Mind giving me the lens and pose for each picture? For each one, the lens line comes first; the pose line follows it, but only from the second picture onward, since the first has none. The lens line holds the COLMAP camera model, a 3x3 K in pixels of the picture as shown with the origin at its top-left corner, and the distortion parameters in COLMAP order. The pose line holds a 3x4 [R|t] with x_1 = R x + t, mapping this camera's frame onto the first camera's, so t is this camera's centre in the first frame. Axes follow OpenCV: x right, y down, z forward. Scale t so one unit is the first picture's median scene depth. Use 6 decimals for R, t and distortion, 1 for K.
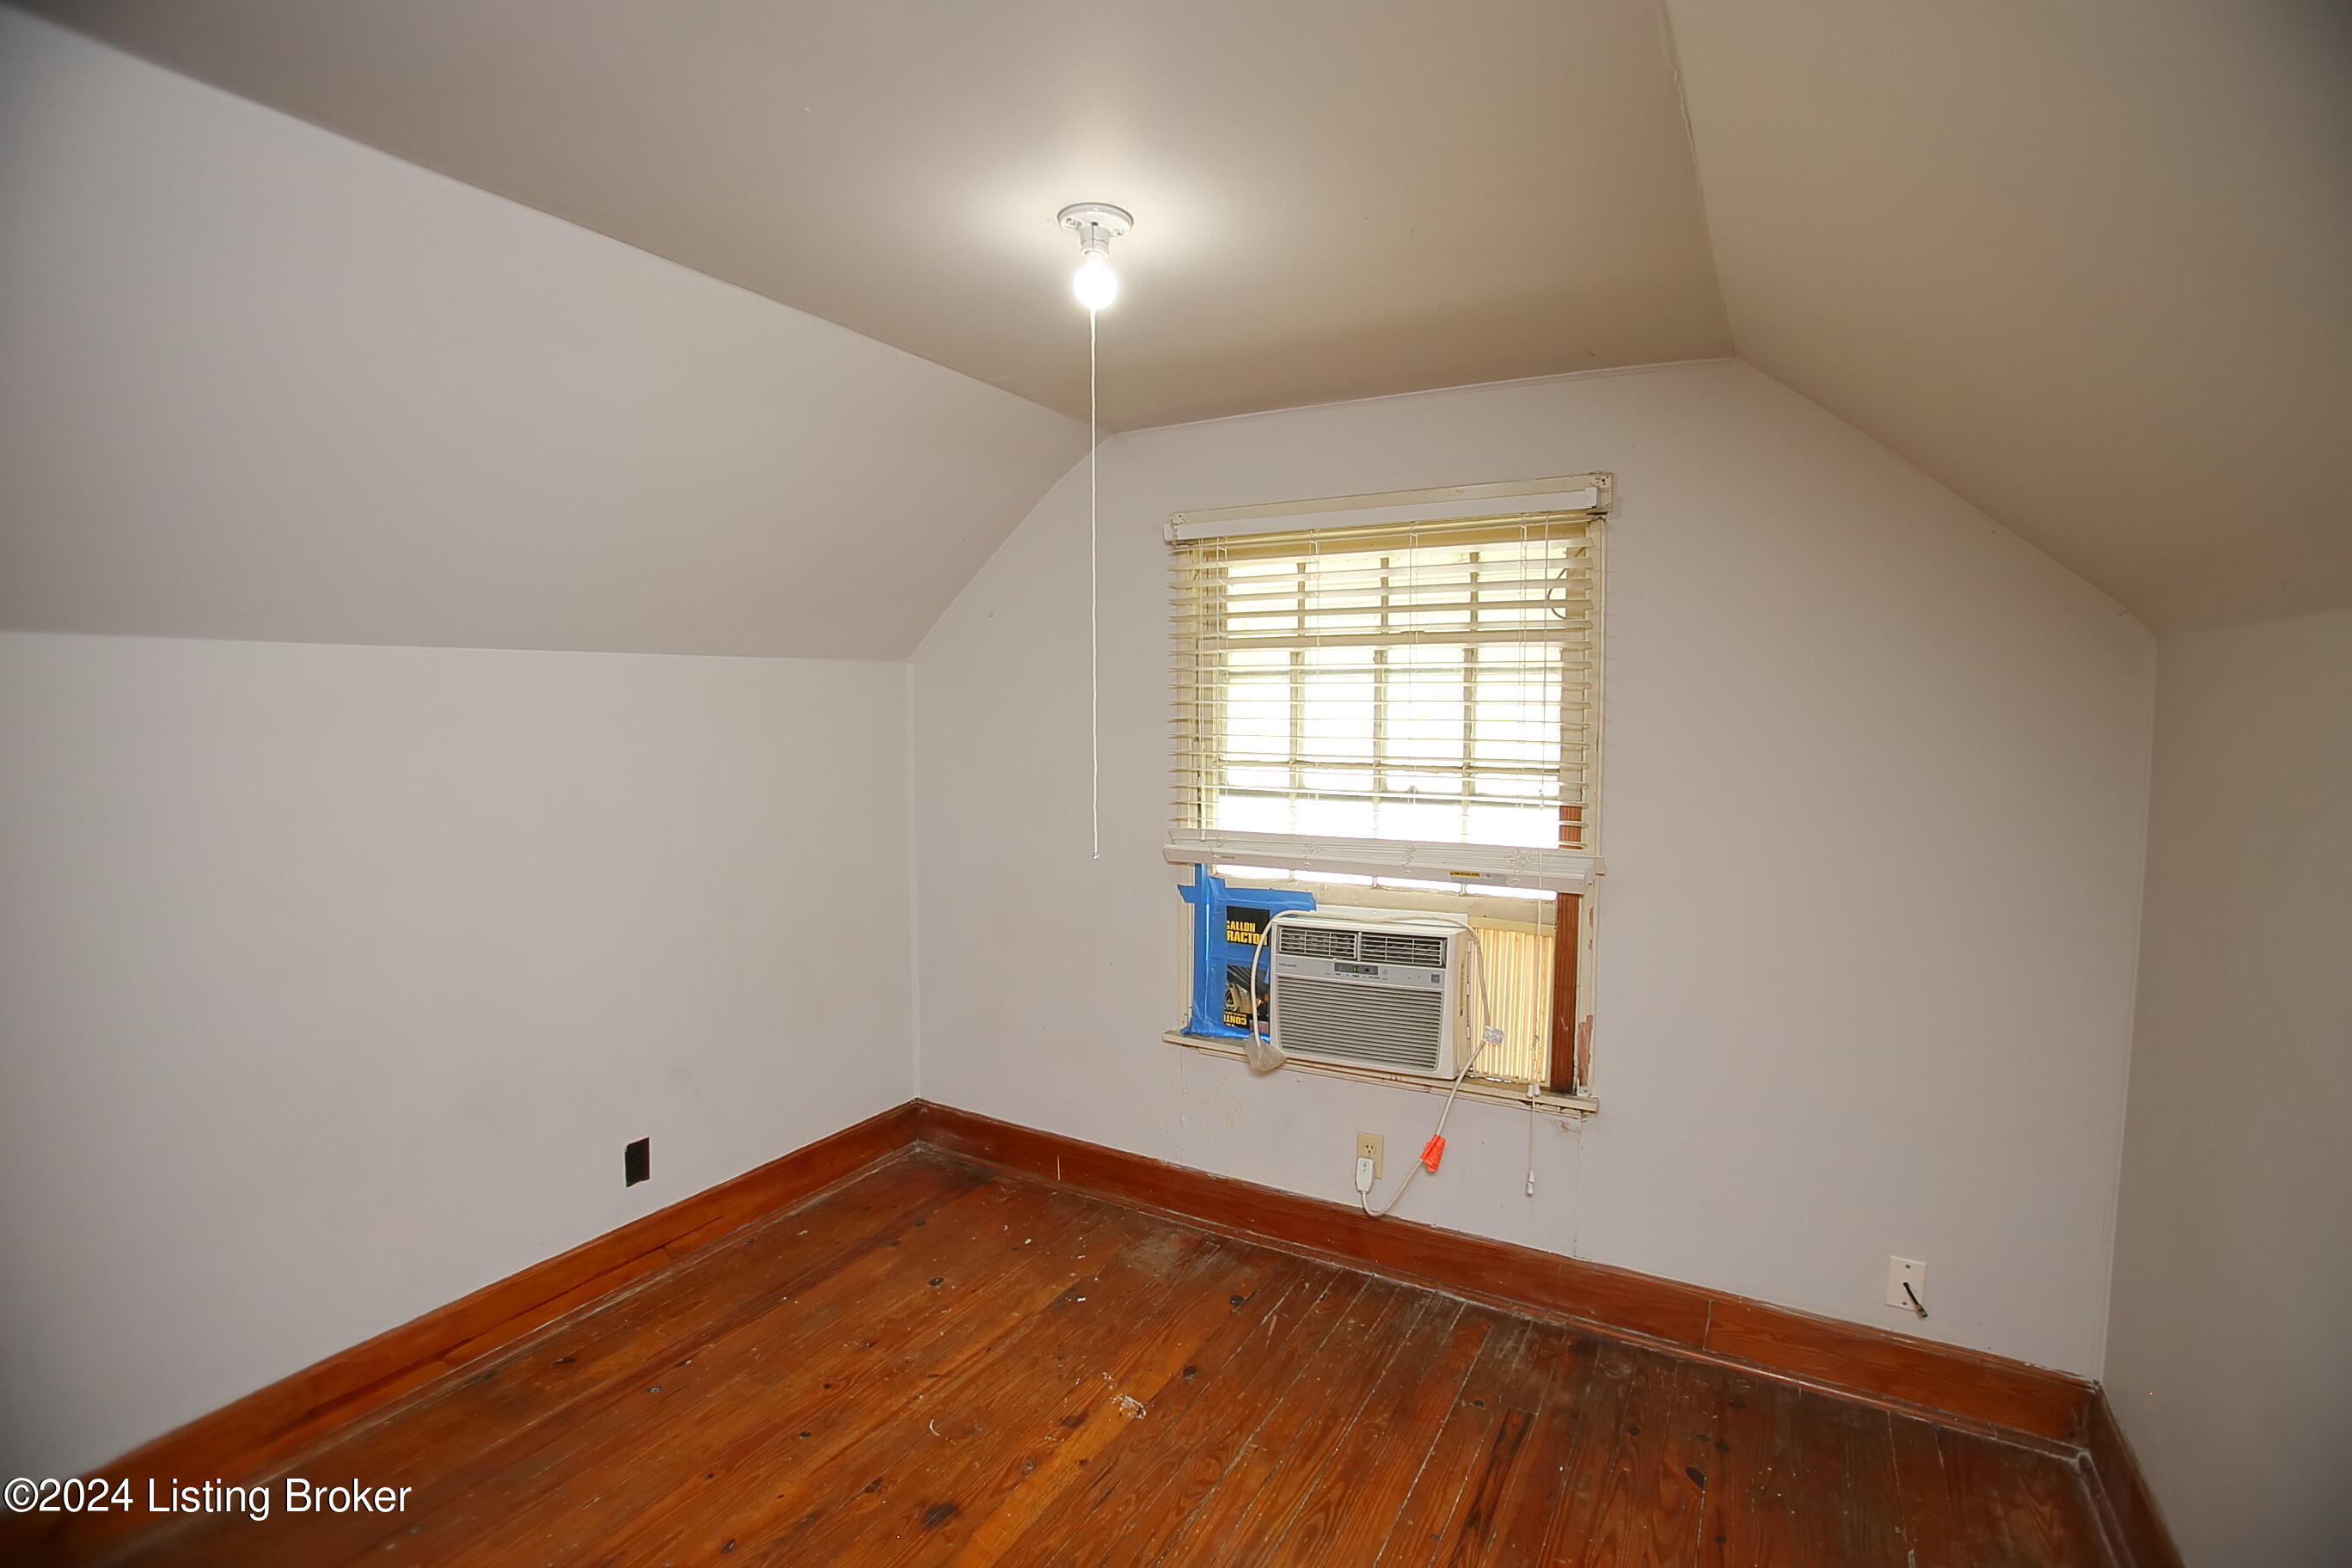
lens RADIAL K [[1079.4, 0, 1180.3], [0, 1079.4, 785.1], [0, 0, 1]] dist [-0.071776, 0.024331]
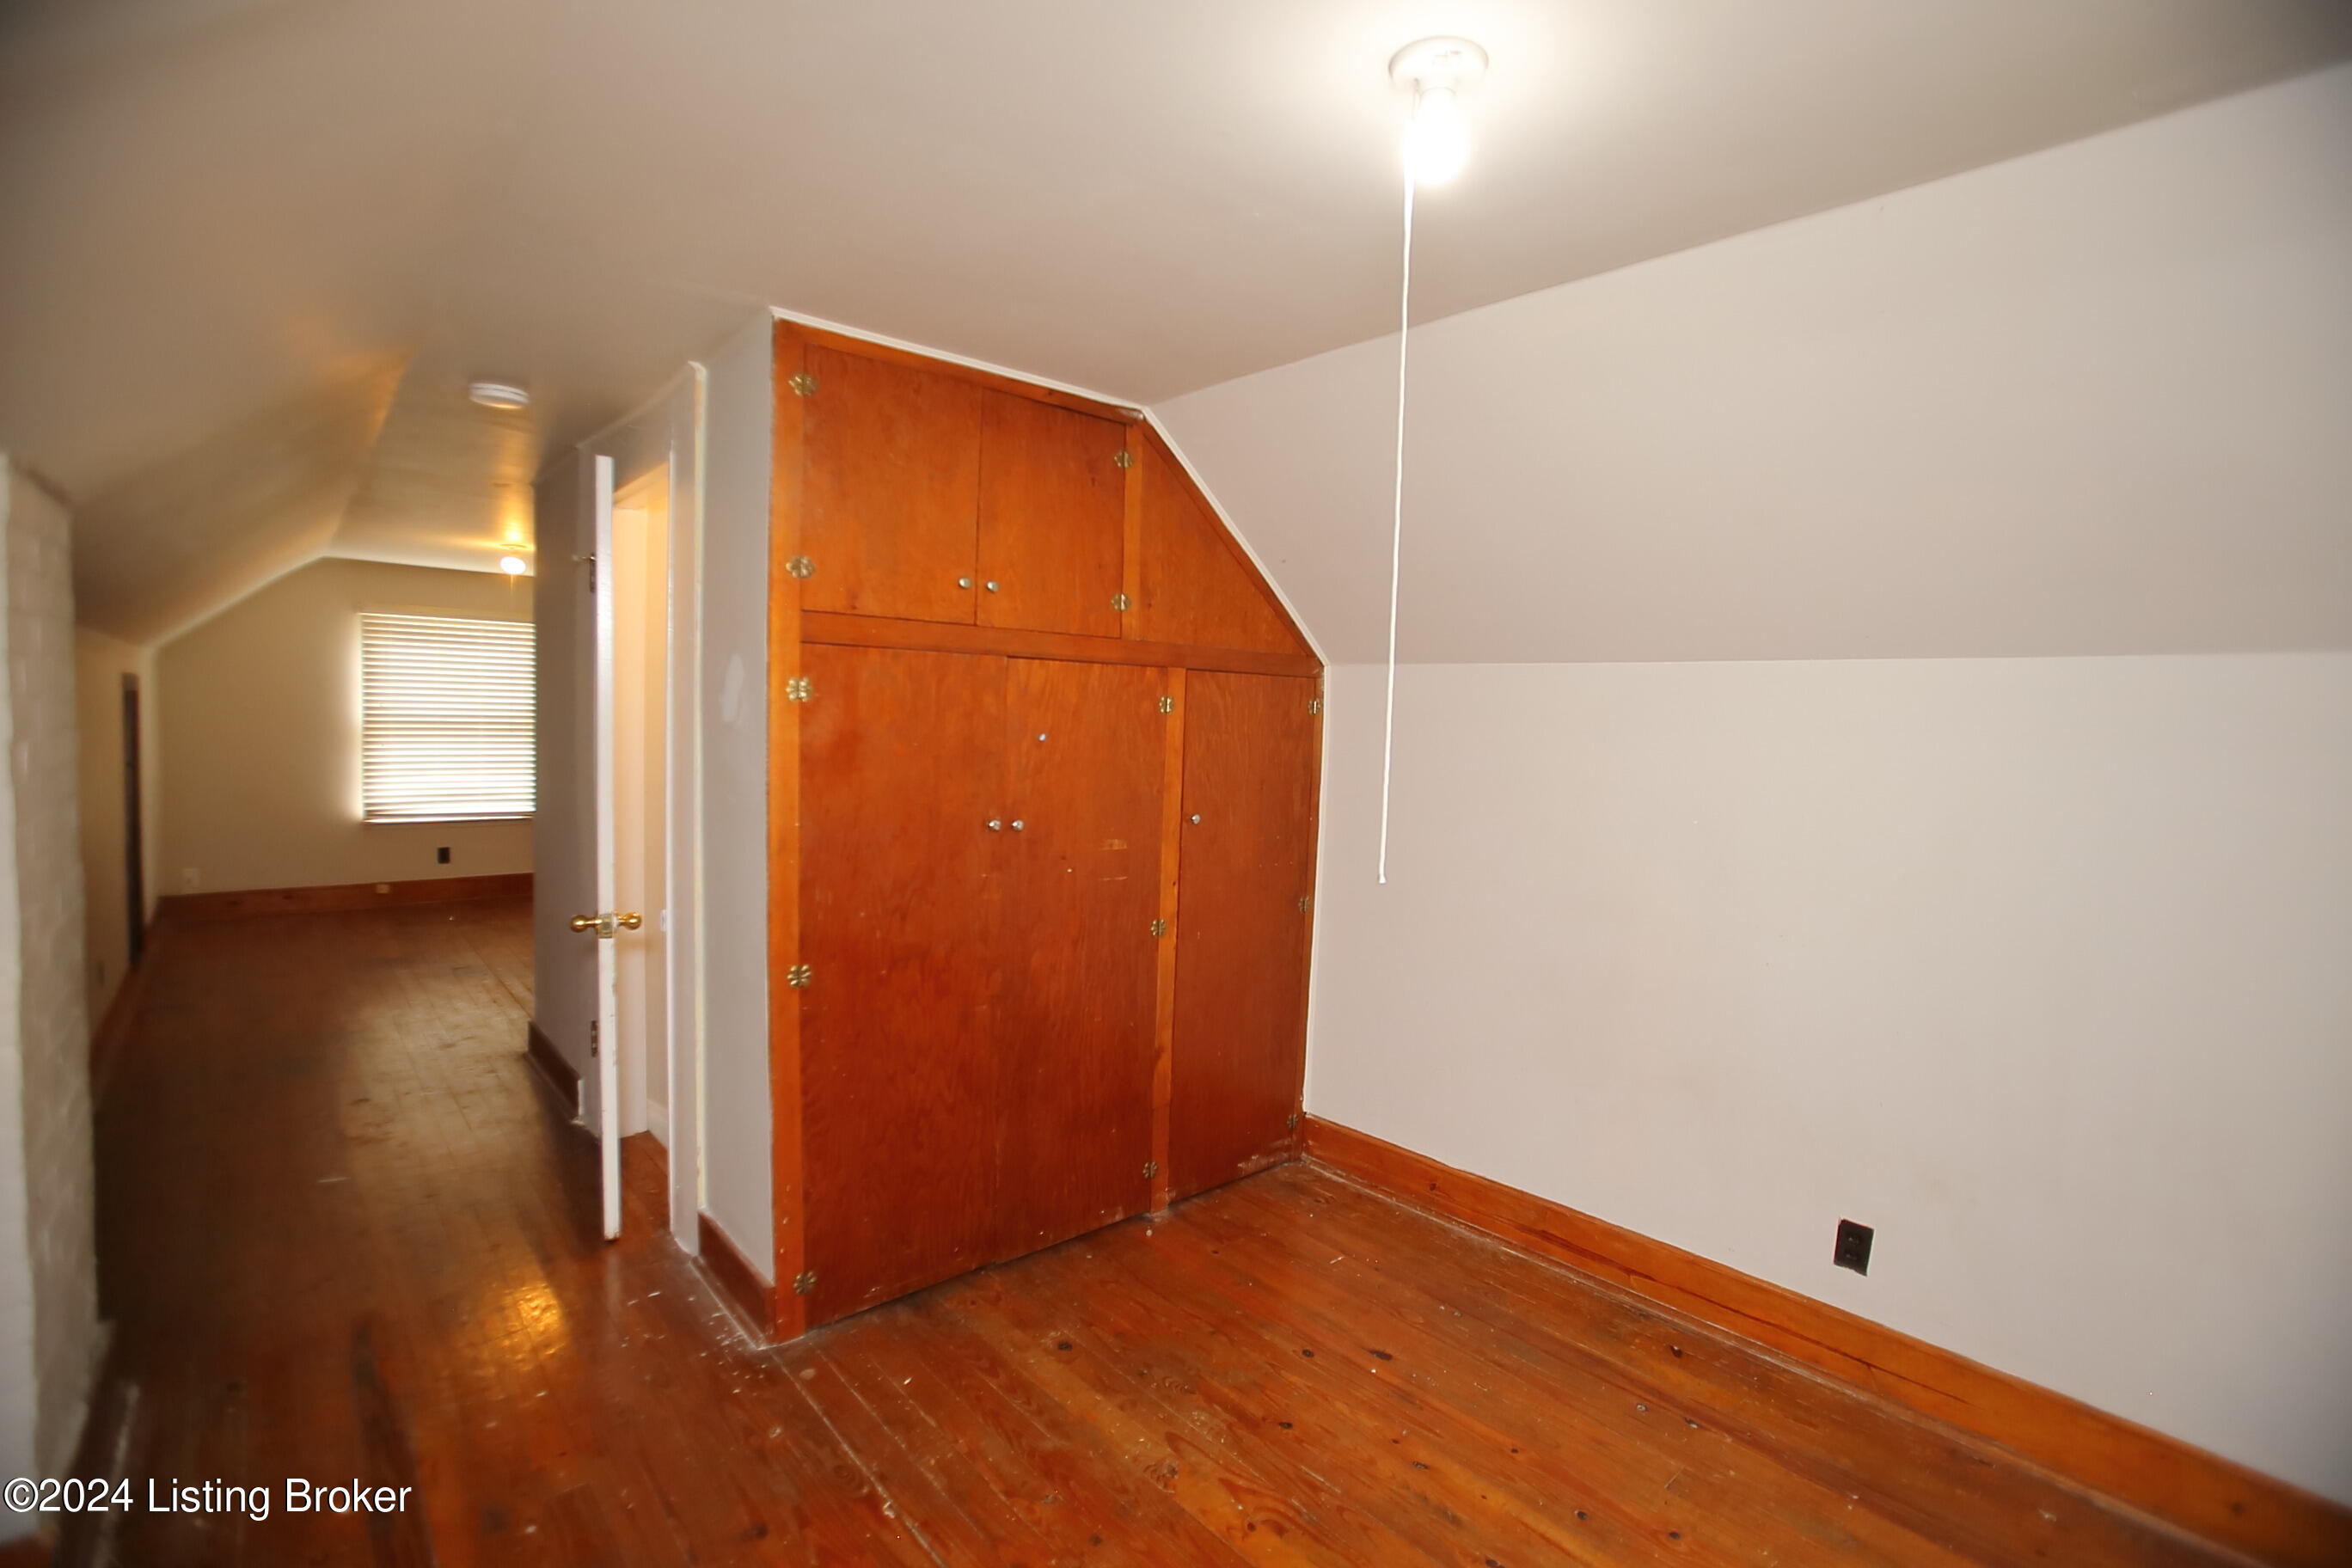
lens RADIAL K [[1079.4, 0, 1180.3], [0, 1079.4, 785.1], [0, 0, 1]] dist [-0.071776, 0.024331]
pose [[-0.327918, 0.052808, -0.943229, 0.552686], [-0.105229, 0.990181, 0.092020, -0.046477], [0.938827, 0.129430, -0.319142, 0.857976]]
